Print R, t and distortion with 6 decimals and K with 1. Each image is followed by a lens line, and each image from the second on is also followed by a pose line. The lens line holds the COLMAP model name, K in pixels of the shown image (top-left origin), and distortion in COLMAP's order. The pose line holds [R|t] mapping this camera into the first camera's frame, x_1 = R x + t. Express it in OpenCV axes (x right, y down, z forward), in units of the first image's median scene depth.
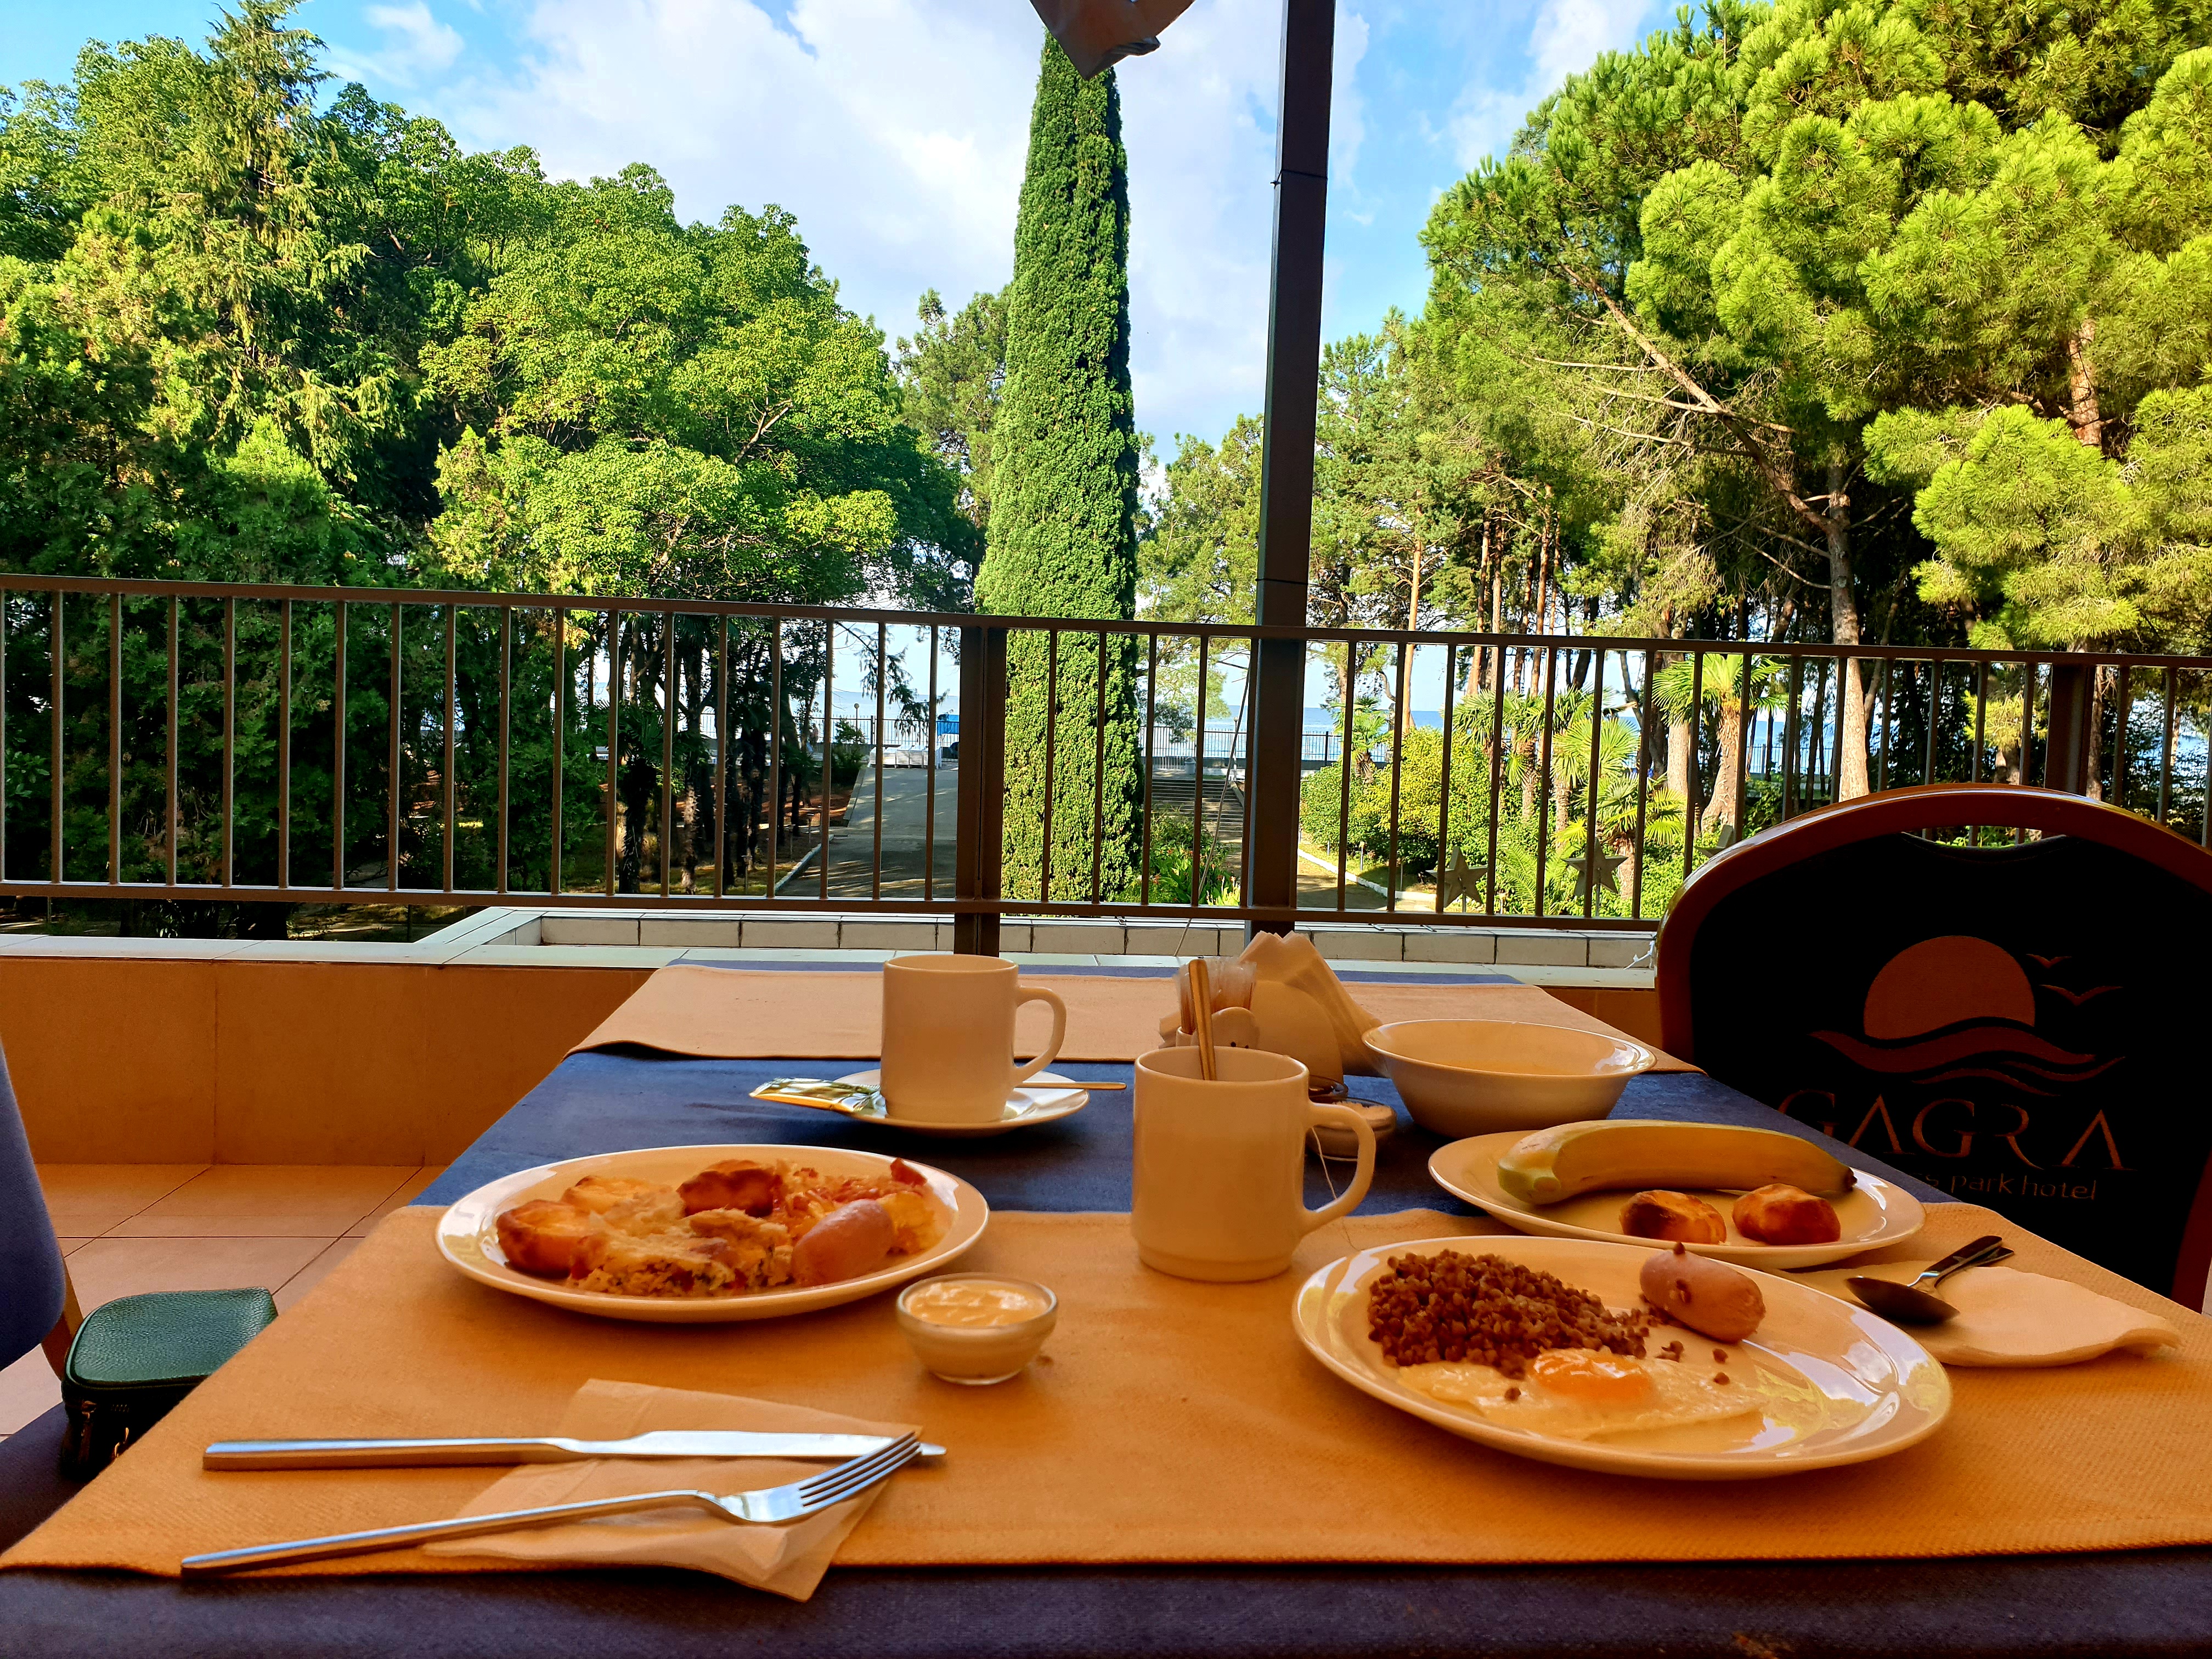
lens RADIAL K [[1744.4, 0, 1101.0], [0, 1744.4, 830.1], [0, 0, 1]] dist [0.011413, 0.002867]
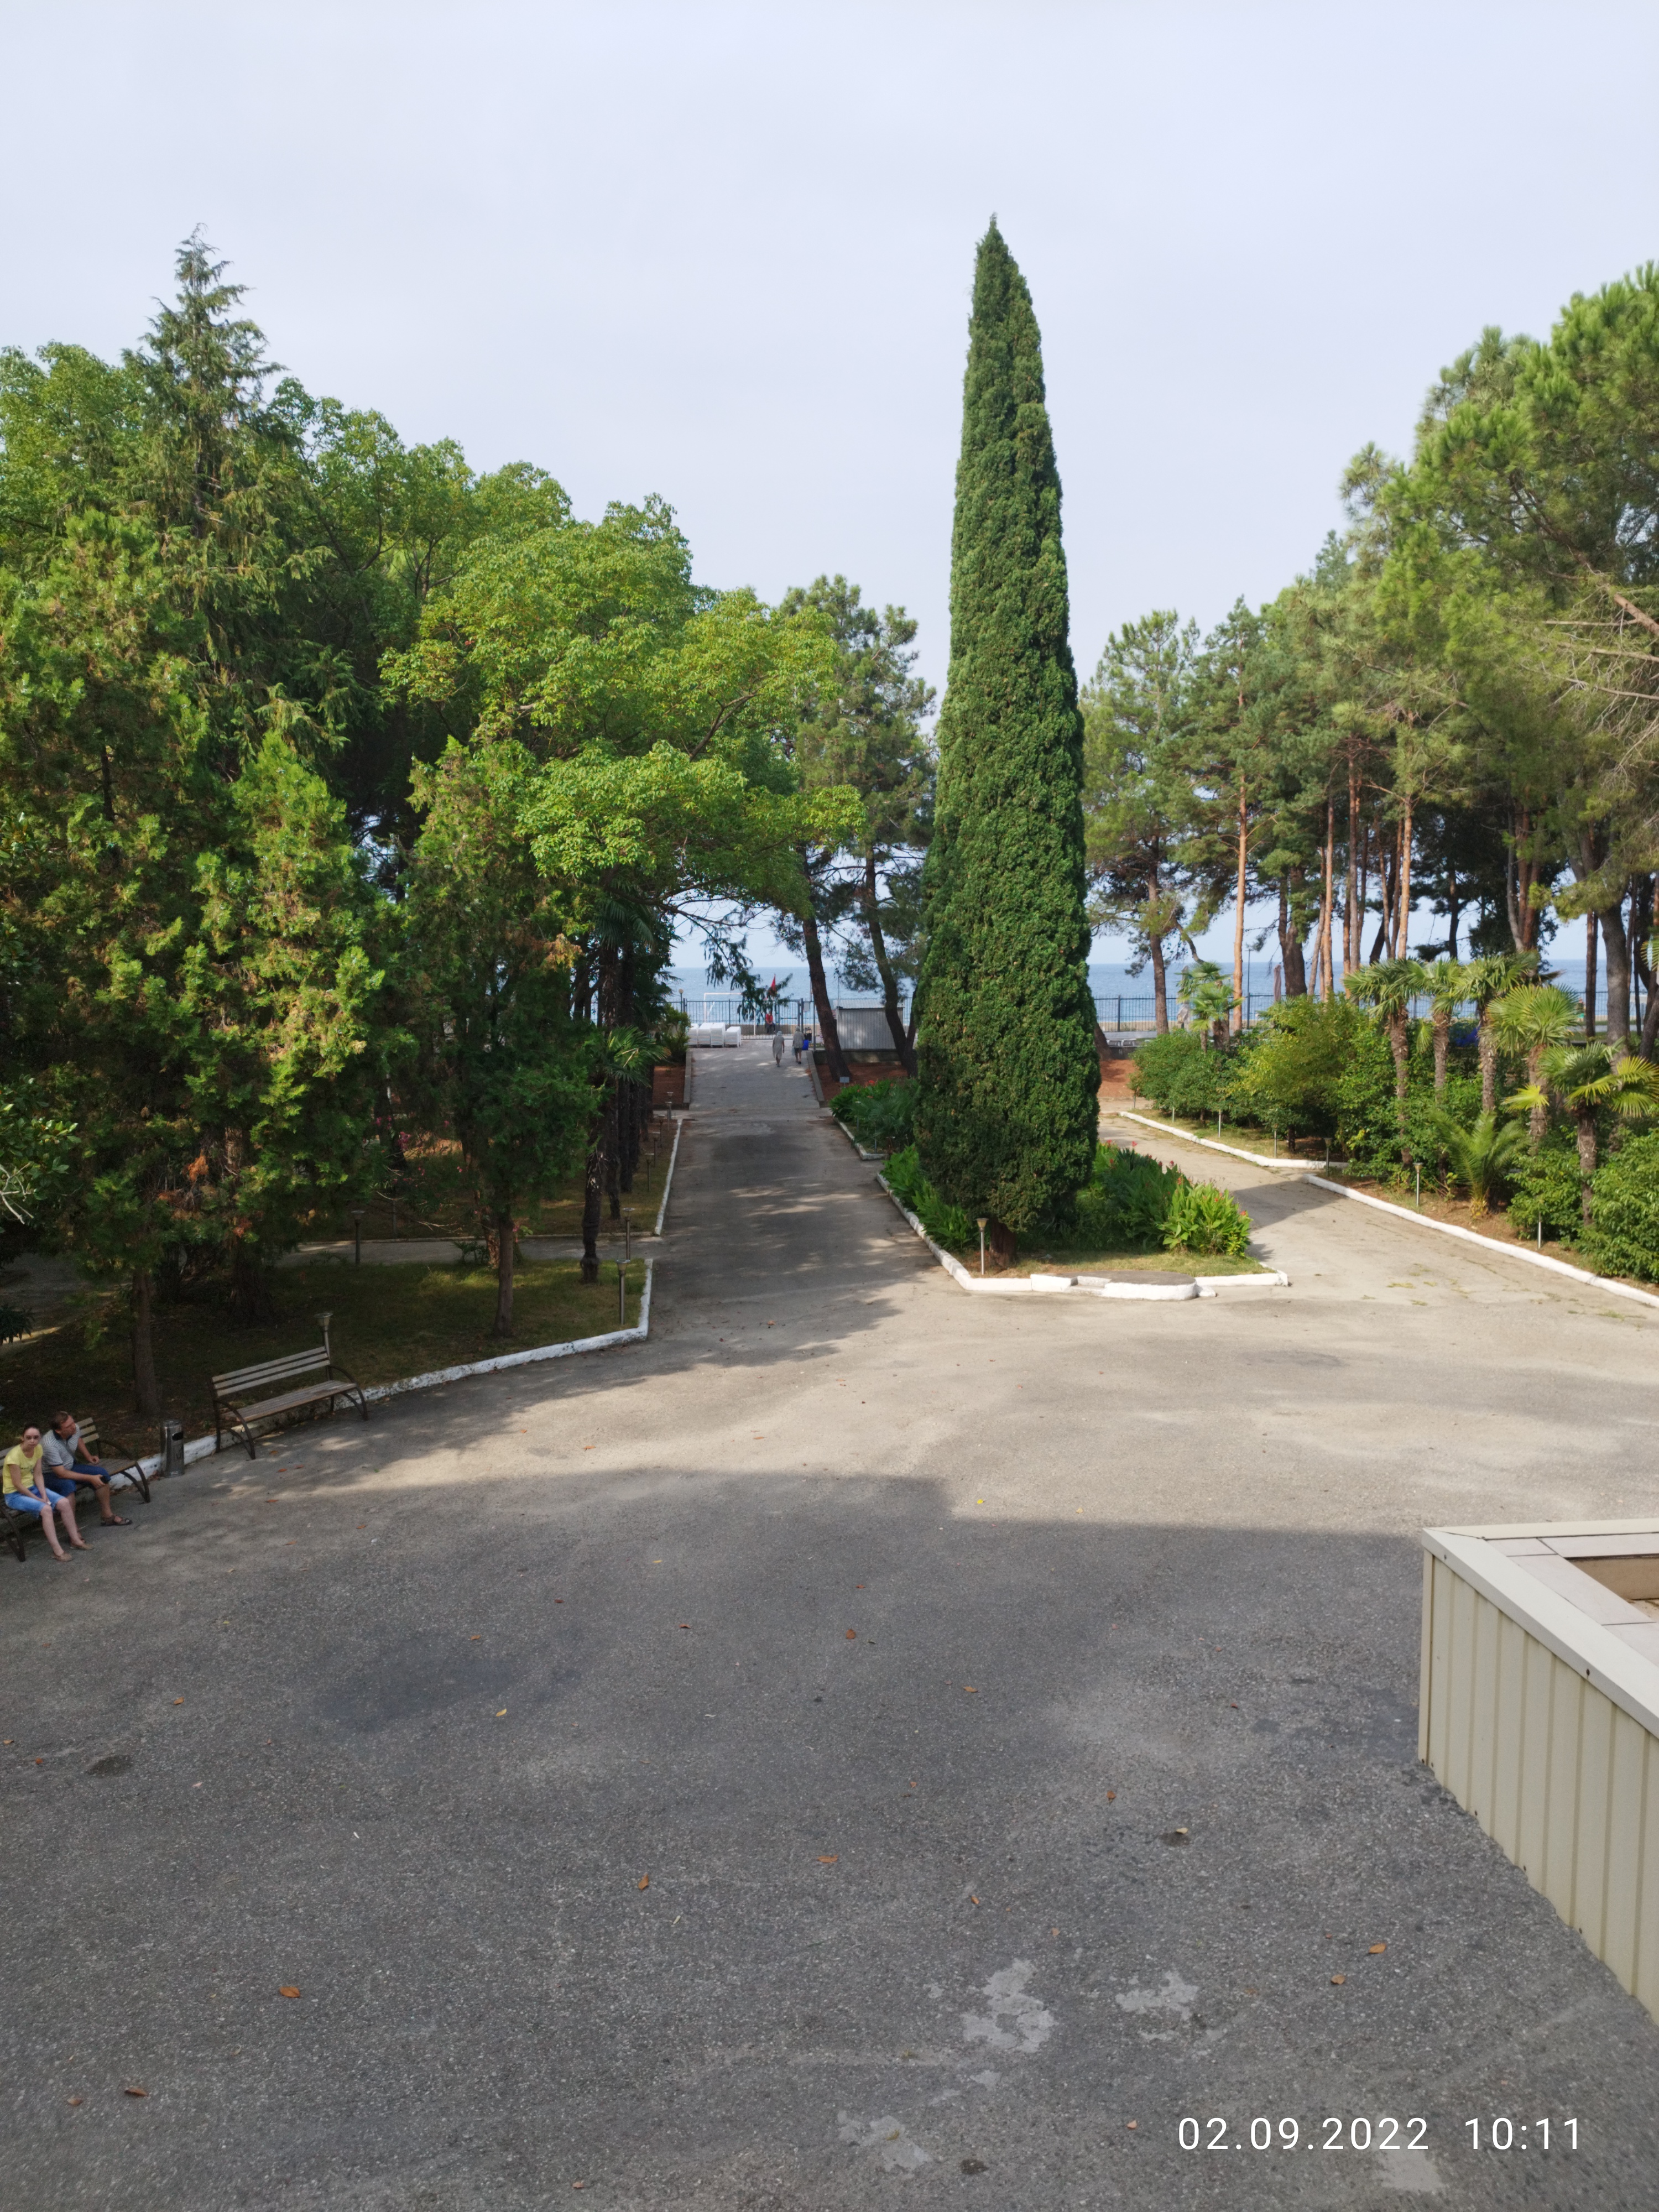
lens RADIAL K [[1582.4, 0, 825.2], [0, 1582.4, 1117.2], [0, 0, 1]] dist [0.027761, -0.035694]
pose [[0.999002, -0.044637, -0.001599, -0.162882], [0.044661, 0.998792, 0.020480, -0.033228], [0.000683, -0.020531, 0.999789, 0.137890]]
